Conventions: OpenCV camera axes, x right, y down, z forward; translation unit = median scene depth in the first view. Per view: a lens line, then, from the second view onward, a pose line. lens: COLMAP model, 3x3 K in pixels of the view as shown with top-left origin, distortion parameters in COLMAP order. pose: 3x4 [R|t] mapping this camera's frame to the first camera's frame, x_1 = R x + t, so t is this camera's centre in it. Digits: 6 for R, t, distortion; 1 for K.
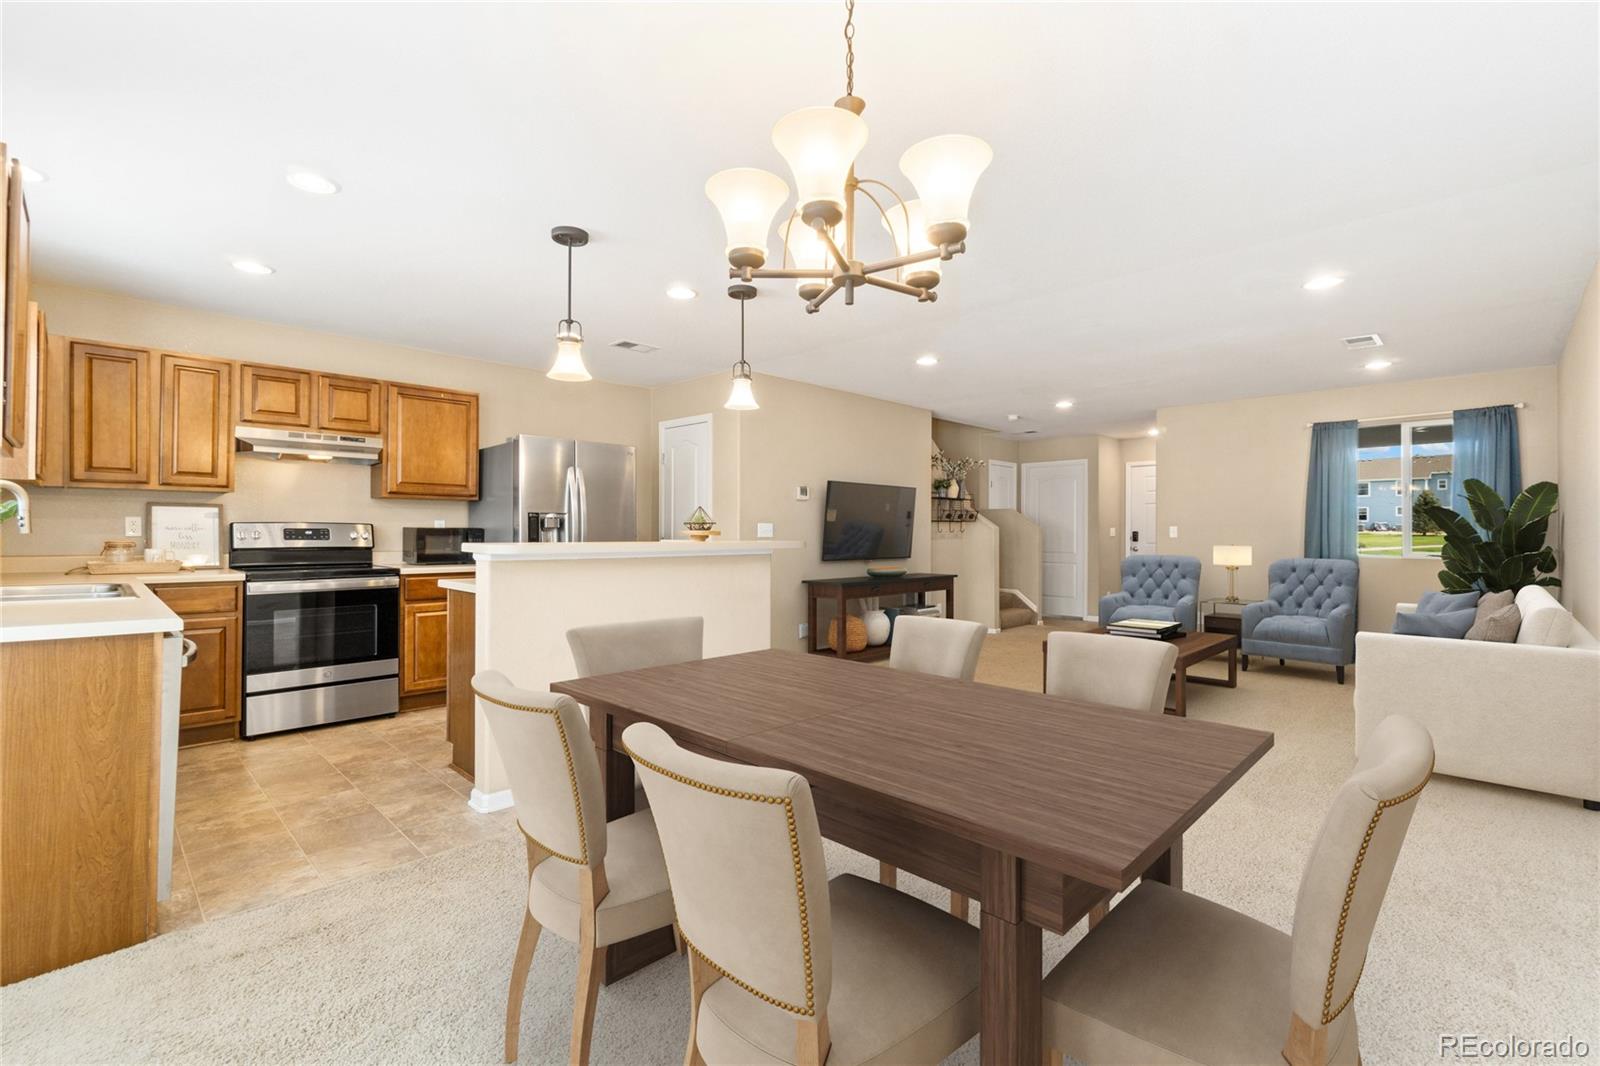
lens RADIAL K [[707.6, 0, 800.3], [0, 707.6, 530.5], [0, 0, 1]] dist [-0.001556, -0.001110]
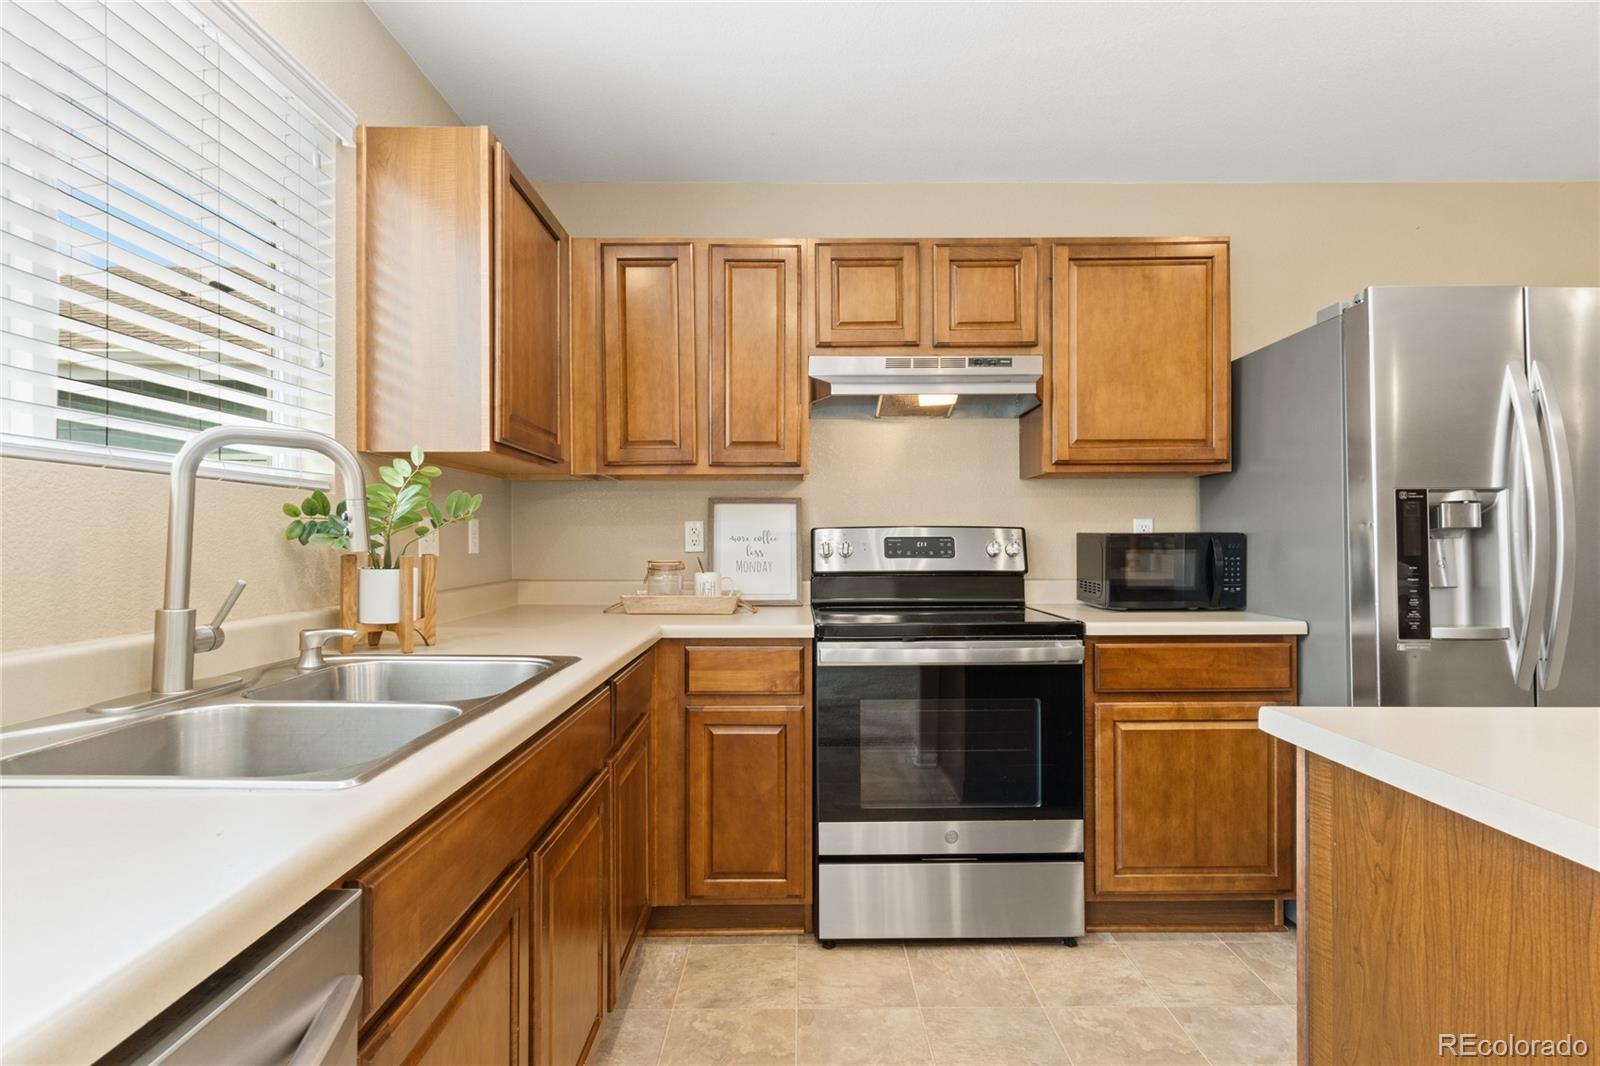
lens RADIAL K [[797.6, 0, 798.4], [0, 797.6, 535.2], [0, 0, 1]] dist [0.004109, -0.000236]
pose [[0.704114, -0.011717, -0.709990, -0.331617], [0.008734, 0.999931, -0.007840, -0.000280], [0.710033, -0.000681, 0.704168, 0.508982]]
